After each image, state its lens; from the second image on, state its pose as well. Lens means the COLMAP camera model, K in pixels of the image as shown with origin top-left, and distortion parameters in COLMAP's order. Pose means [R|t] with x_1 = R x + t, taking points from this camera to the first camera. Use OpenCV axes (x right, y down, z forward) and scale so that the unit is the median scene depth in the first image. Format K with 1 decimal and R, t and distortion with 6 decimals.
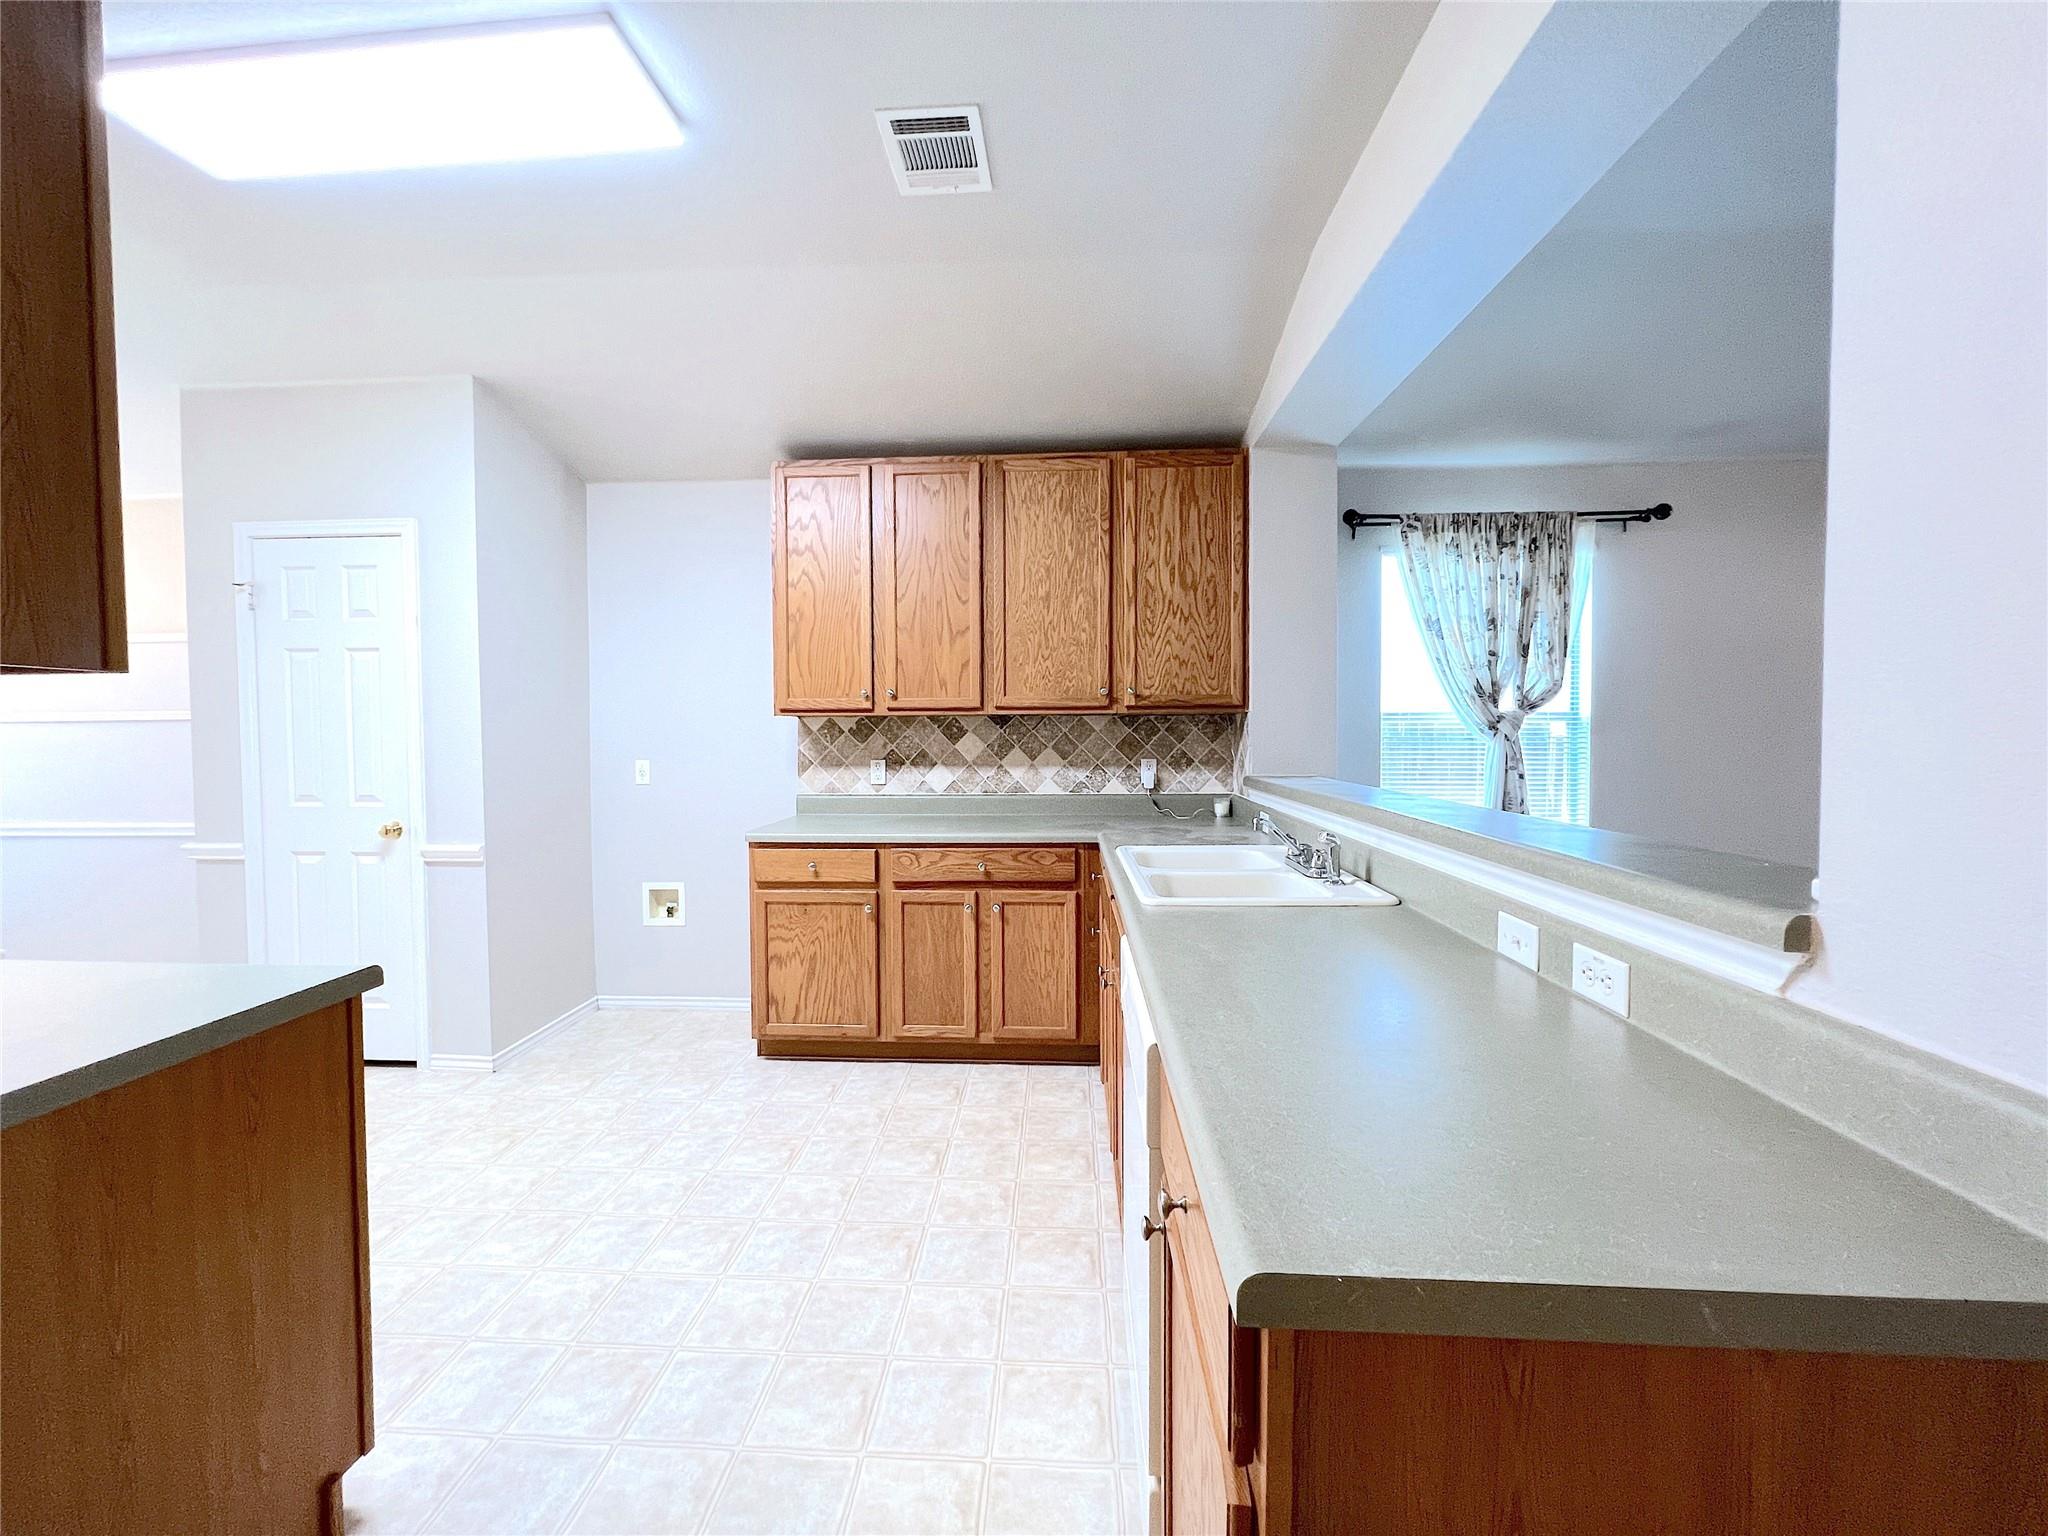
lens RADIAL K [[818.3, 0, 1016.0], [0, 818.3, 756.0], [0, 0, 1]] dist [-0.003524, 0.001304]
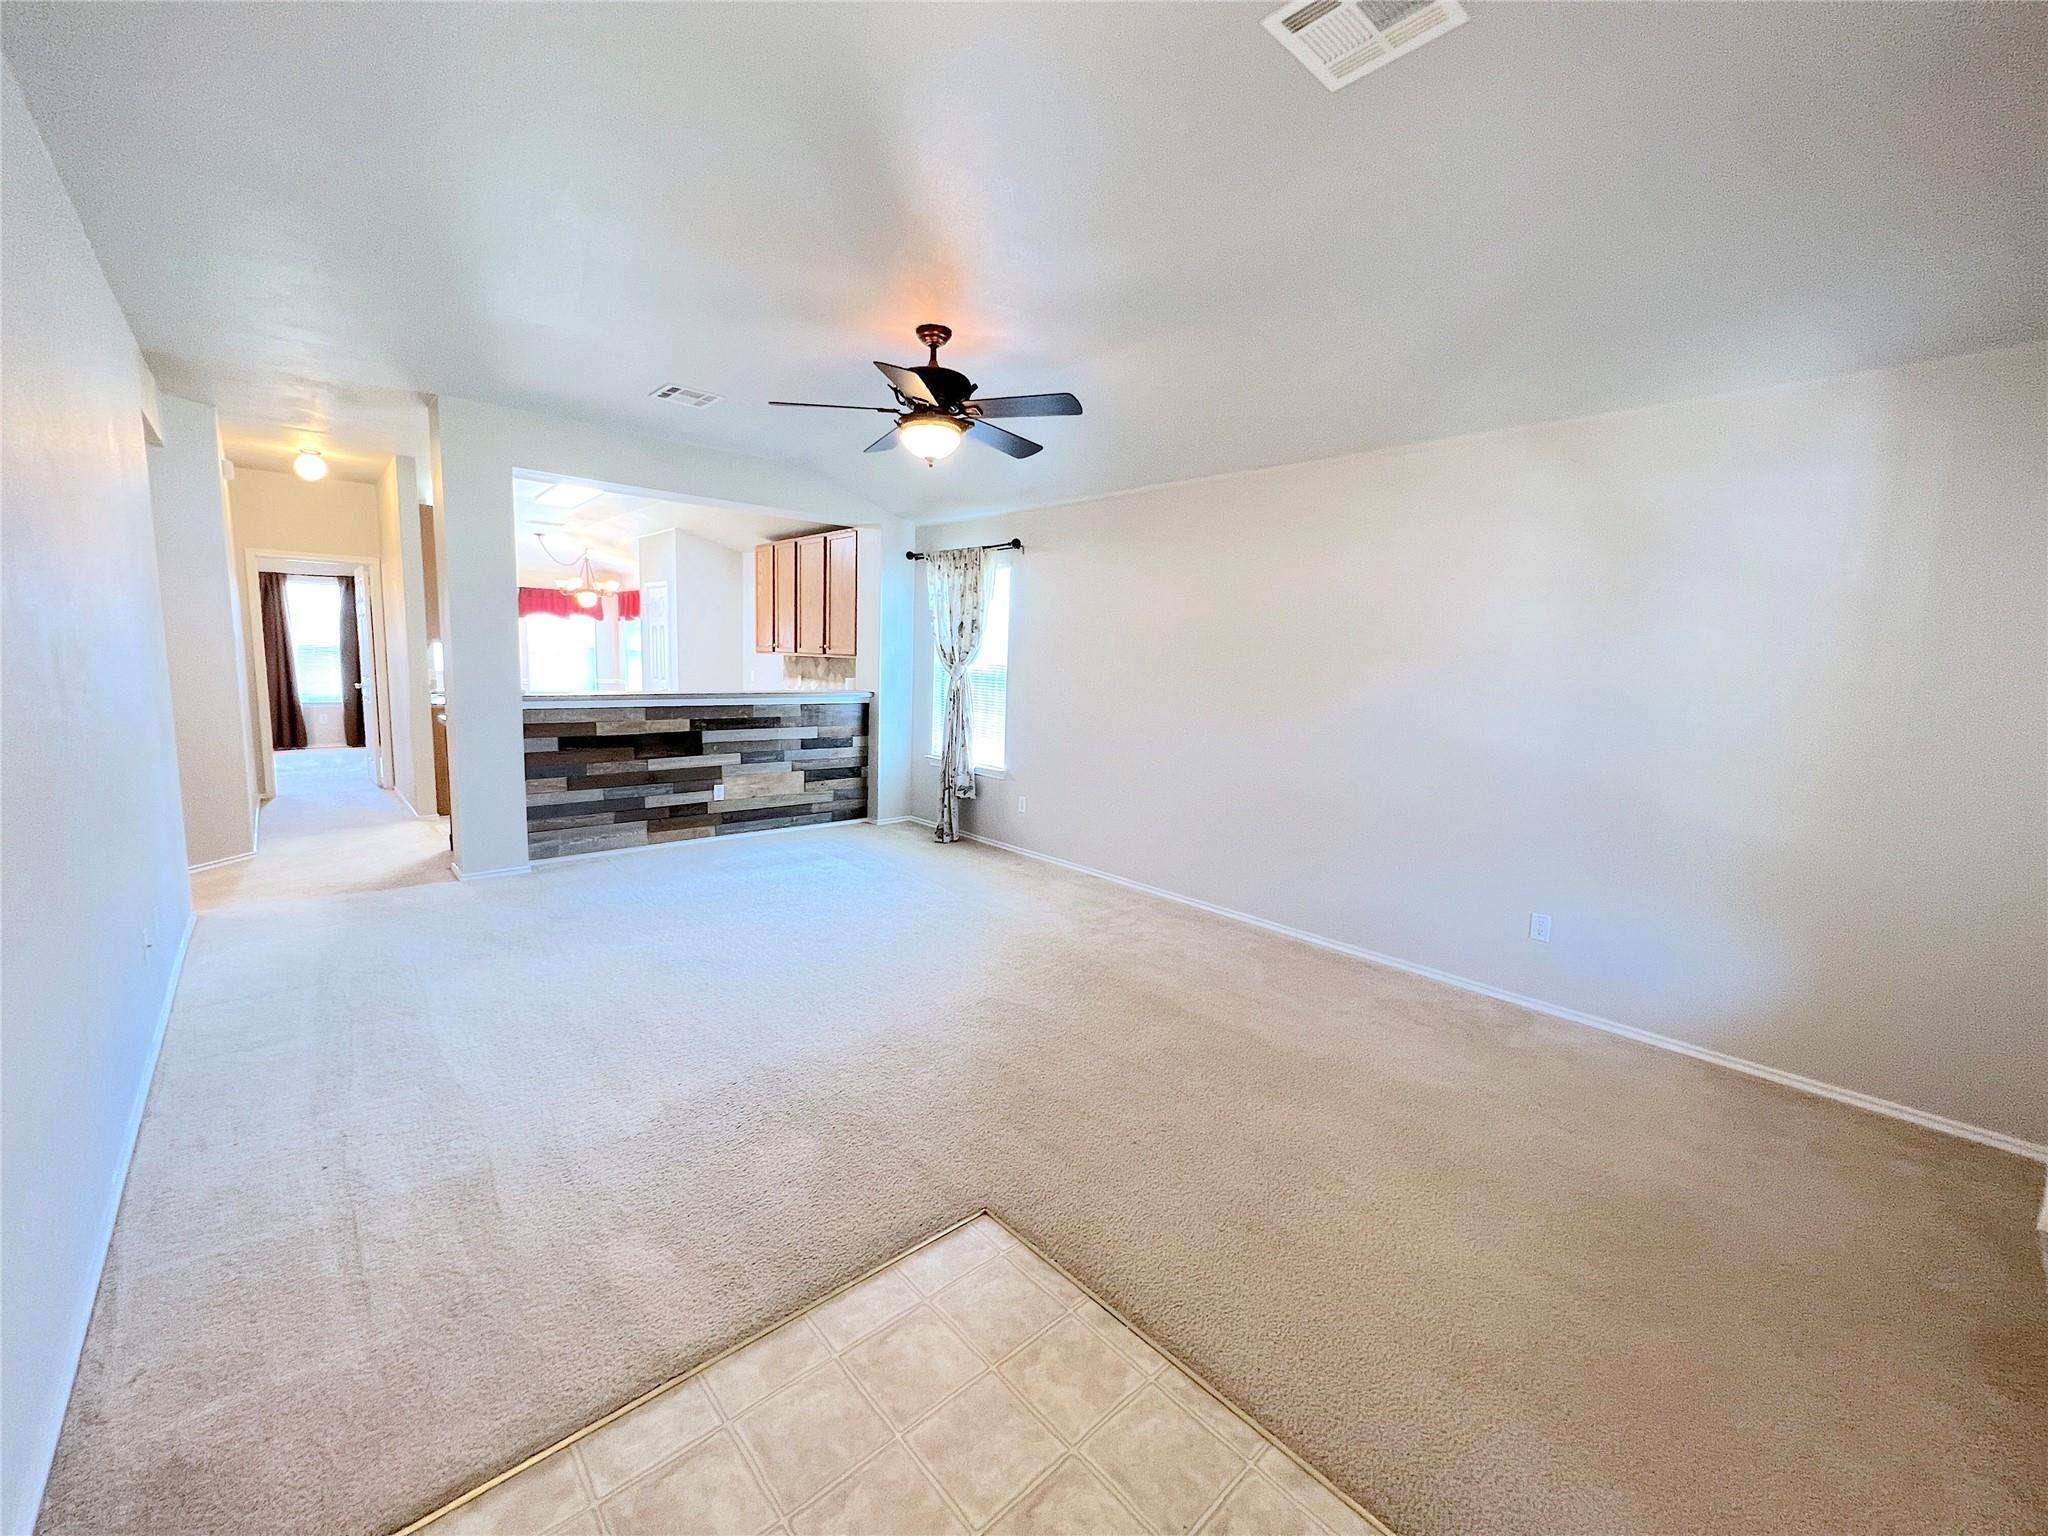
lens RADIAL K [[818.3, 0, 1017.0], [0, 818.3, 756.0], [0, 0, 1]] dist [-0.003524, 0.001304]
pose [[0.713605, 0.114667, -0.691100, 1.958422], [-0.057727, 0.992783, 0.105116, -0.048474], [0.698166, -0.035117, 0.715074, -0.186223]]
